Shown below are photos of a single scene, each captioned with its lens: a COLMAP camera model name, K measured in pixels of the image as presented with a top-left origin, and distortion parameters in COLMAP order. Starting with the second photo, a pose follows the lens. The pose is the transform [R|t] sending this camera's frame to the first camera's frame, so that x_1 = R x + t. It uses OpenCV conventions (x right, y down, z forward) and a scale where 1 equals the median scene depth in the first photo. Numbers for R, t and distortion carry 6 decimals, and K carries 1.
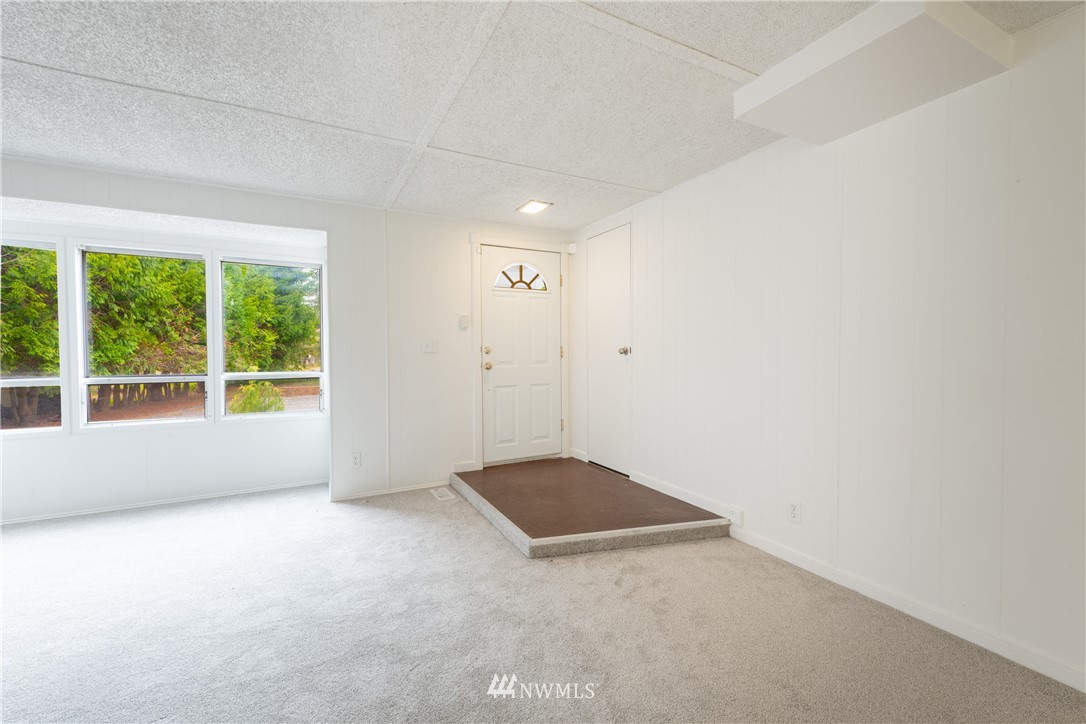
lens RADIAL K [[444.9, 0, 540.4], [0, 444.9, 360.9], [0, 0, 1]] dist [0.019442, -0.007597]
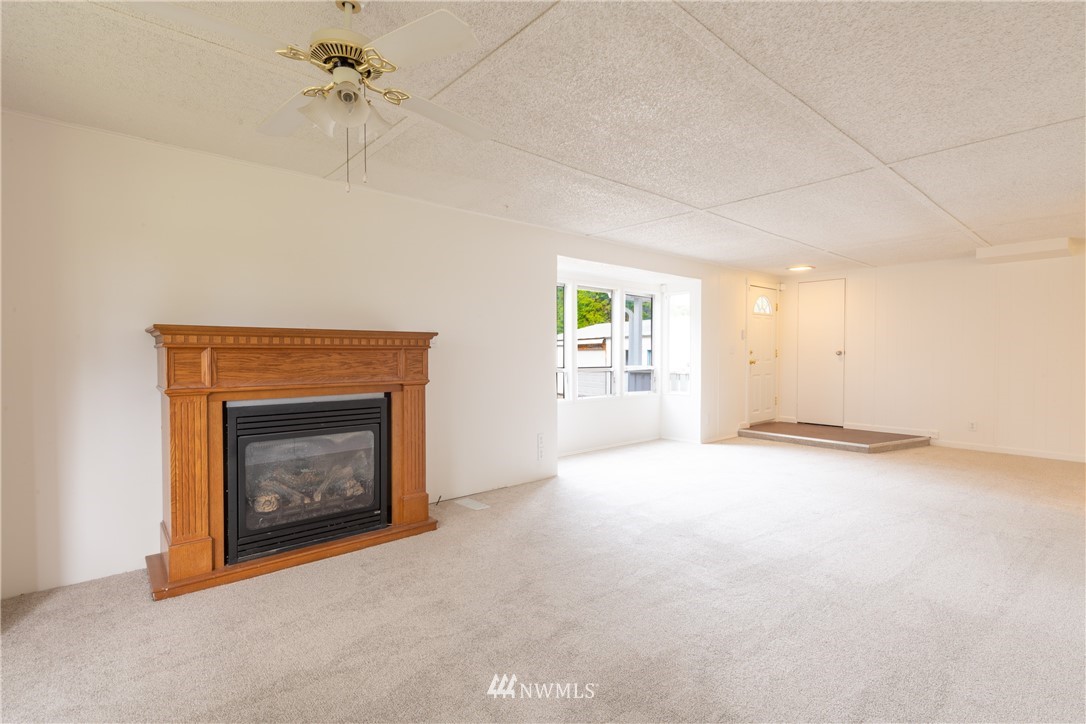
lens RADIAL K [[510.2, 0, 542.6], [0, 510.2, 360.9], [0, 0, 1]] dist [0.009364, -0.000798]
pose [[0.972556, 0.000924, 0.232667, -1.180721], [0.001232, 0.999958, -0.009120, 0.021547], [-0.232665, 0.009156, 0.972514, -0.552005]]
